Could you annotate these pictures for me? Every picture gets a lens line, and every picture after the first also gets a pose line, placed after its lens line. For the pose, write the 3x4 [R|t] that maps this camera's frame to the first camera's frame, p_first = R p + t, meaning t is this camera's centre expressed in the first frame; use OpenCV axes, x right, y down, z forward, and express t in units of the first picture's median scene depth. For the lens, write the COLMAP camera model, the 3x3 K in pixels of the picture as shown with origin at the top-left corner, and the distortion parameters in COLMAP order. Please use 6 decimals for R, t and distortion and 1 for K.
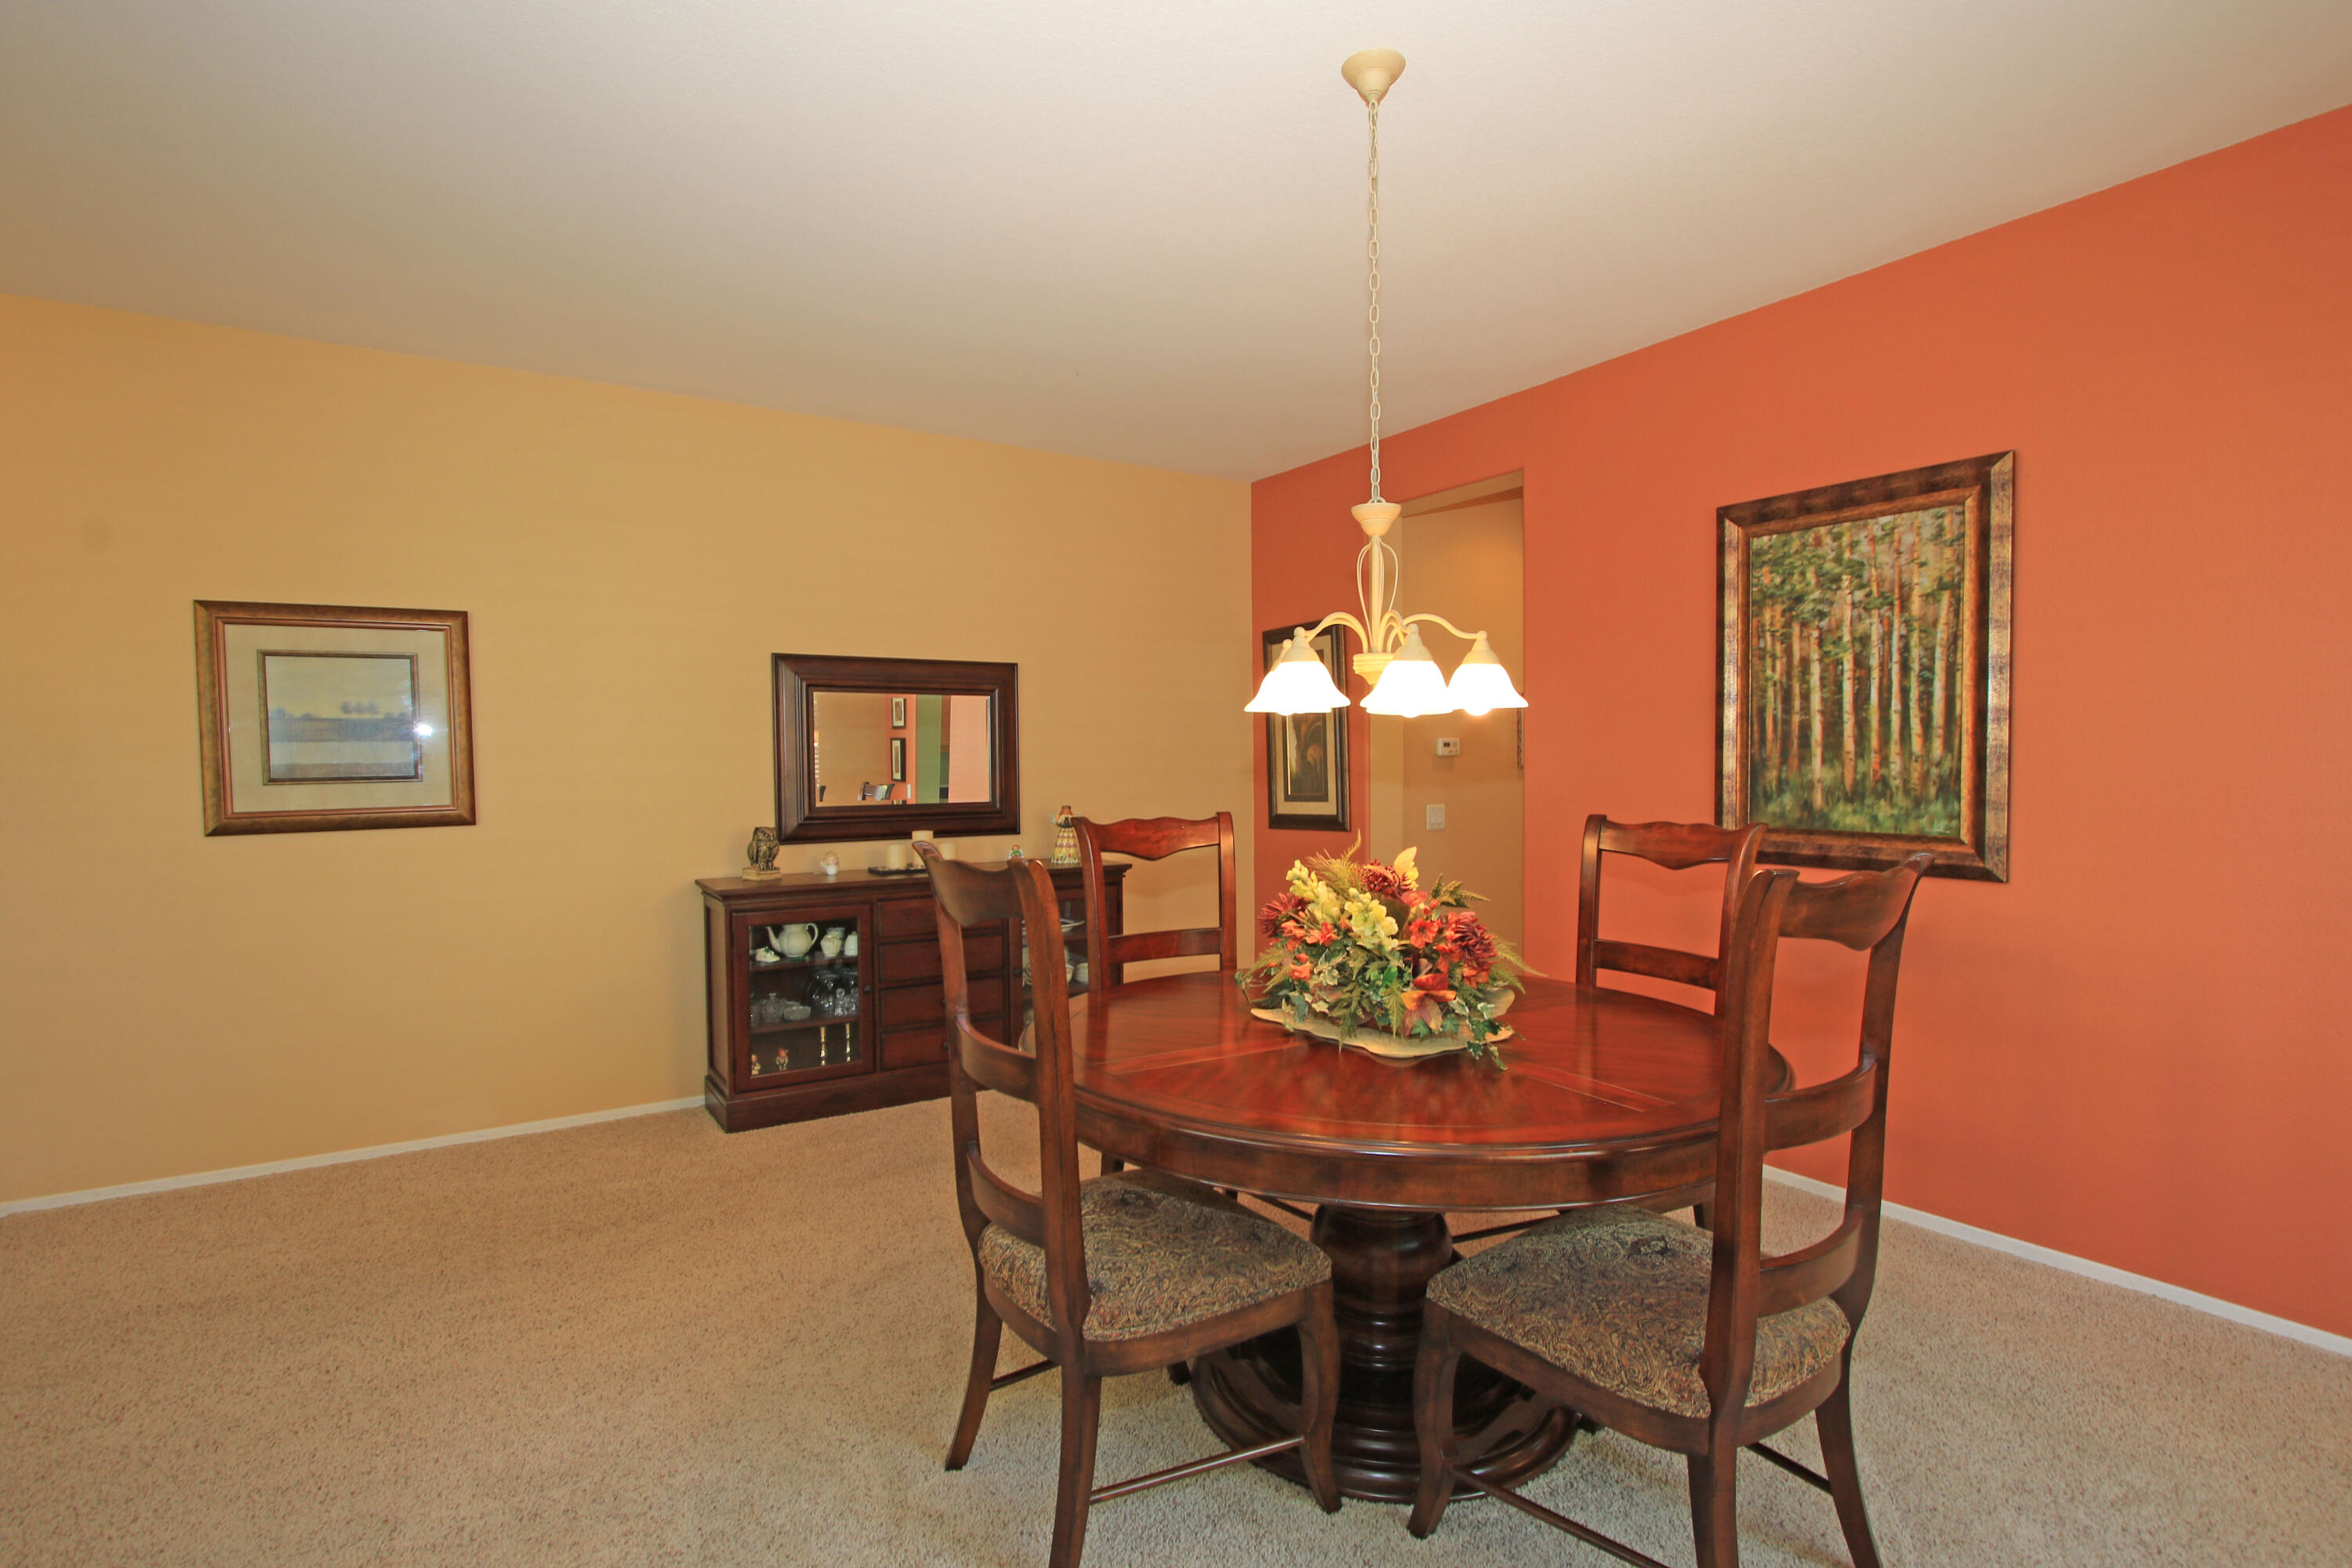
lens RADIAL K [[1156.2, 0, 1158.8], [0, 1156.2, 790.2], [0, 0, 1]] dist [-0.003277, -0.001474]
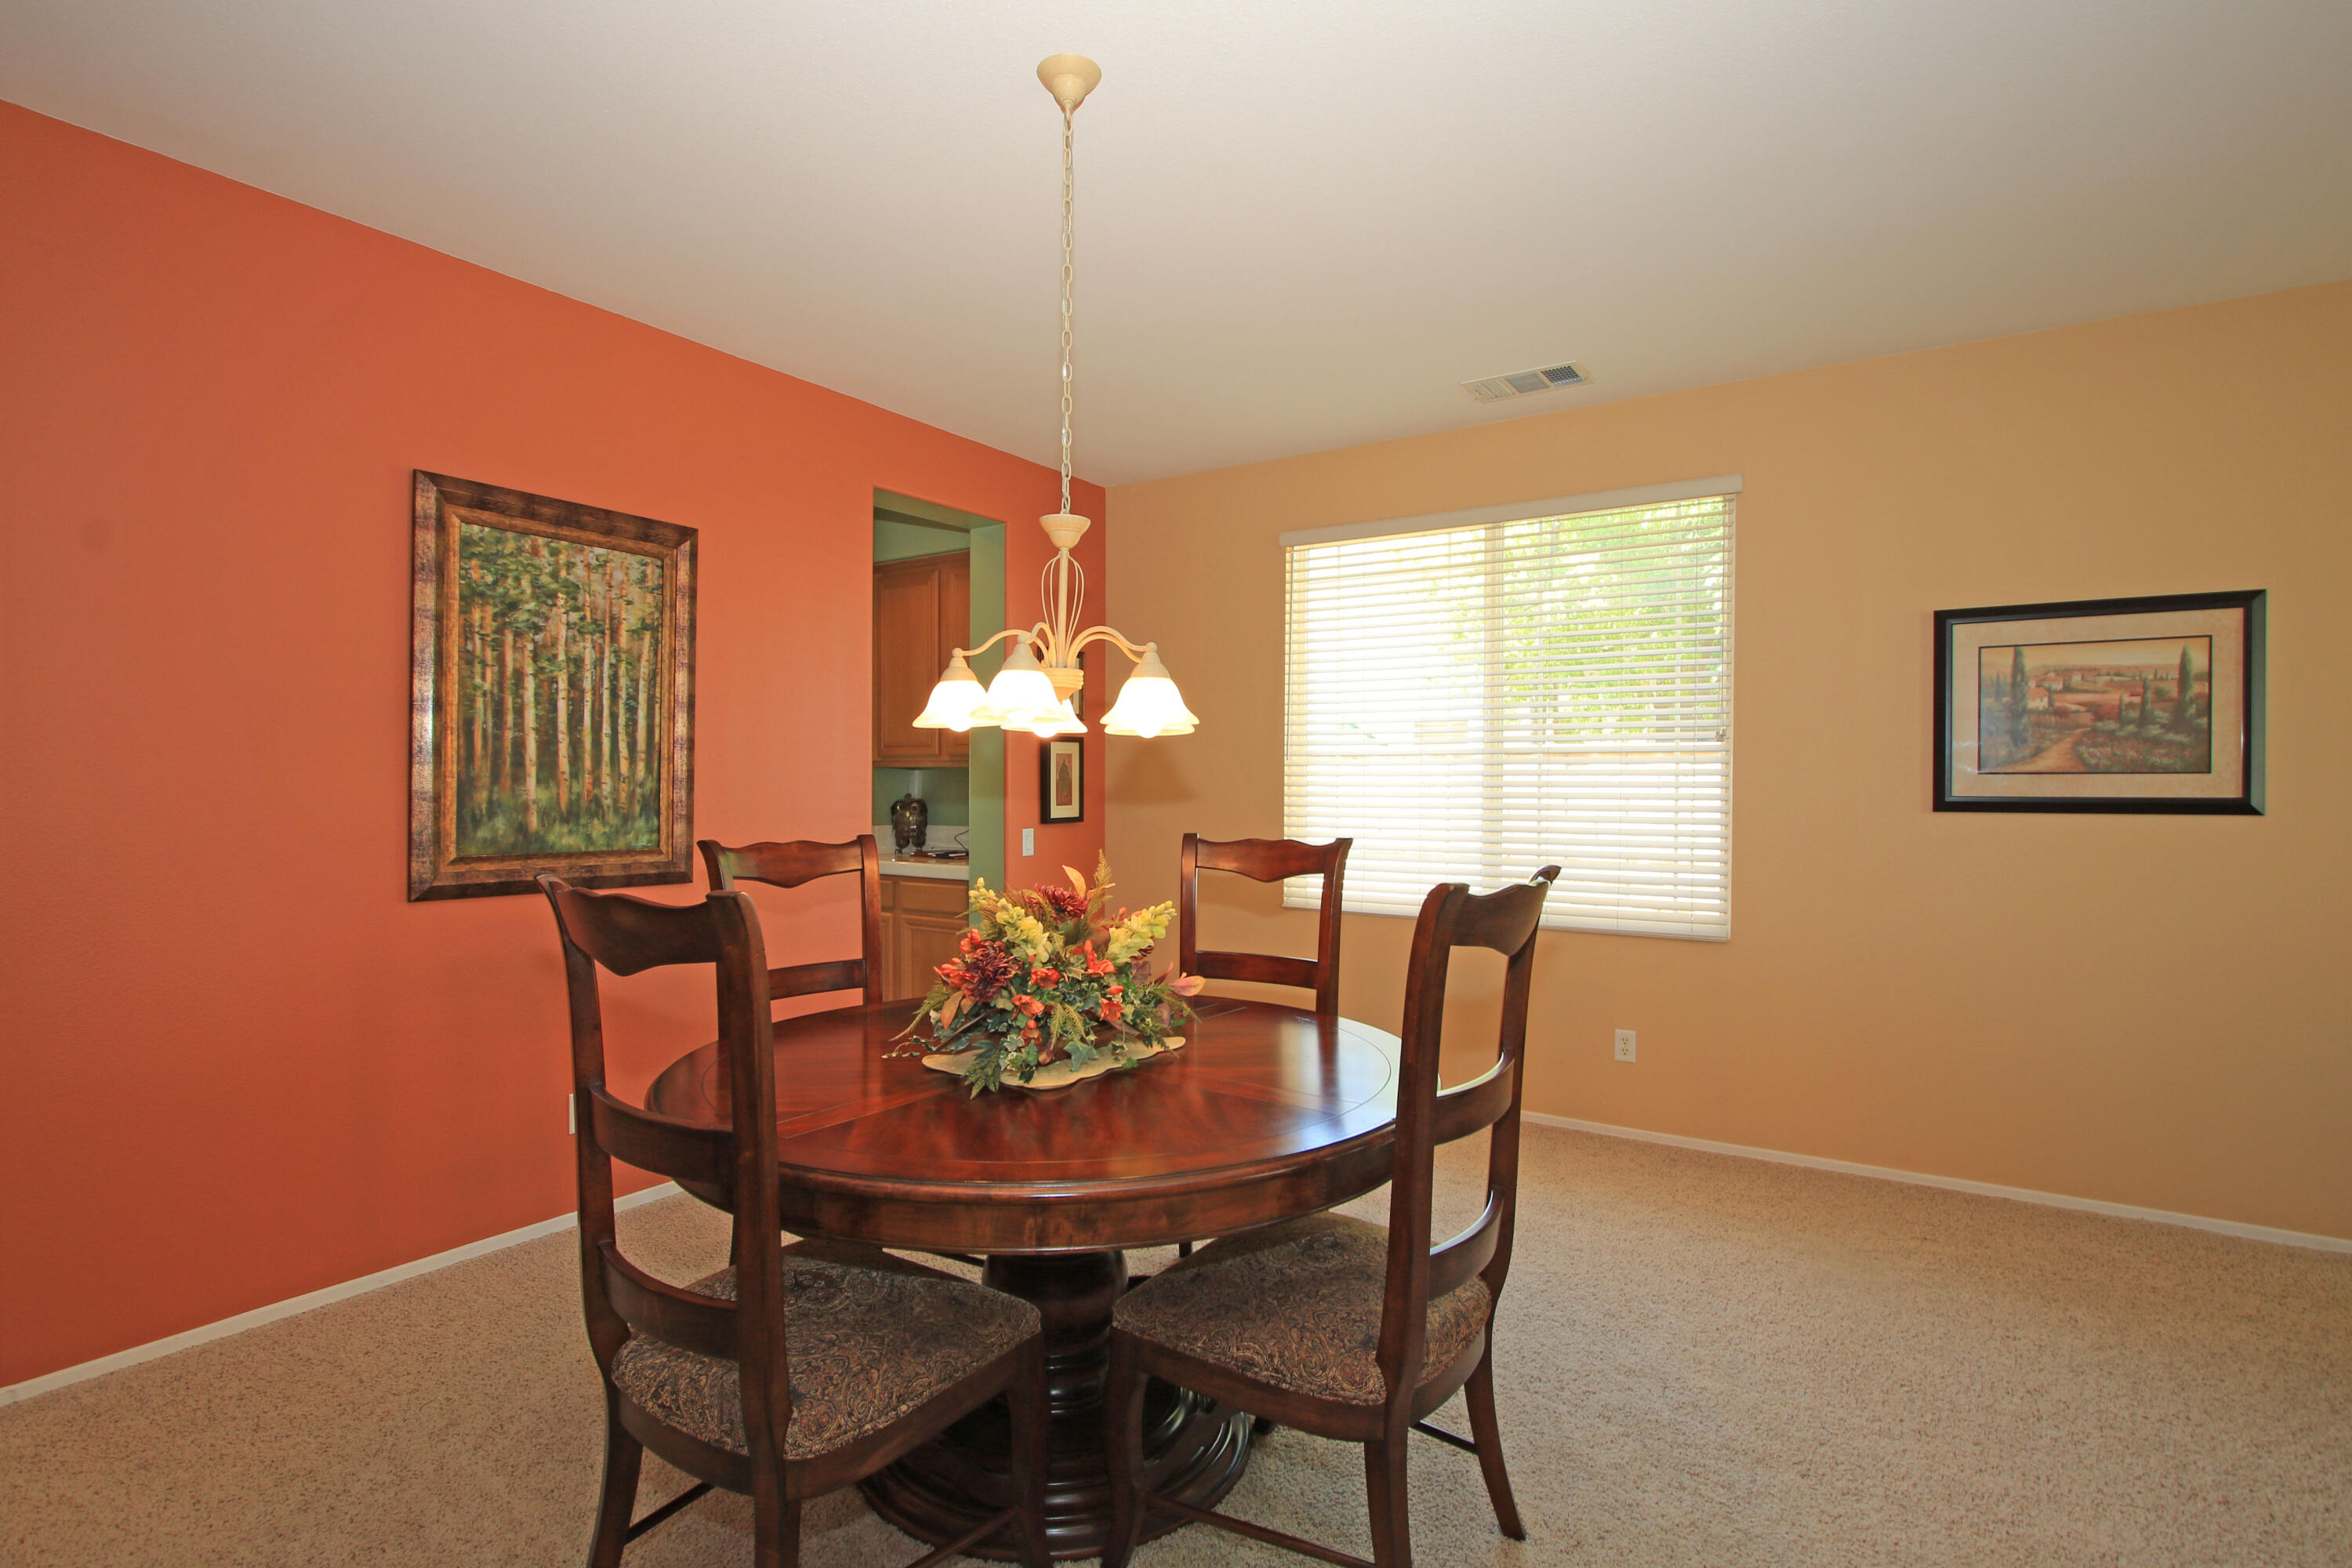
lens RADIAL K [[1156.2, 0, 1158.5], [0, 1156.2, 796.9], [0, 0, 1]] dist [-0.003277, -0.001474]
pose [[-0.398487, -0.003224, 0.917169, -0.521259], [0.023078, 0.999642, 0.013540, -0.013560], [-0.916884, 0.026562, -0.398269, 0.935605]]
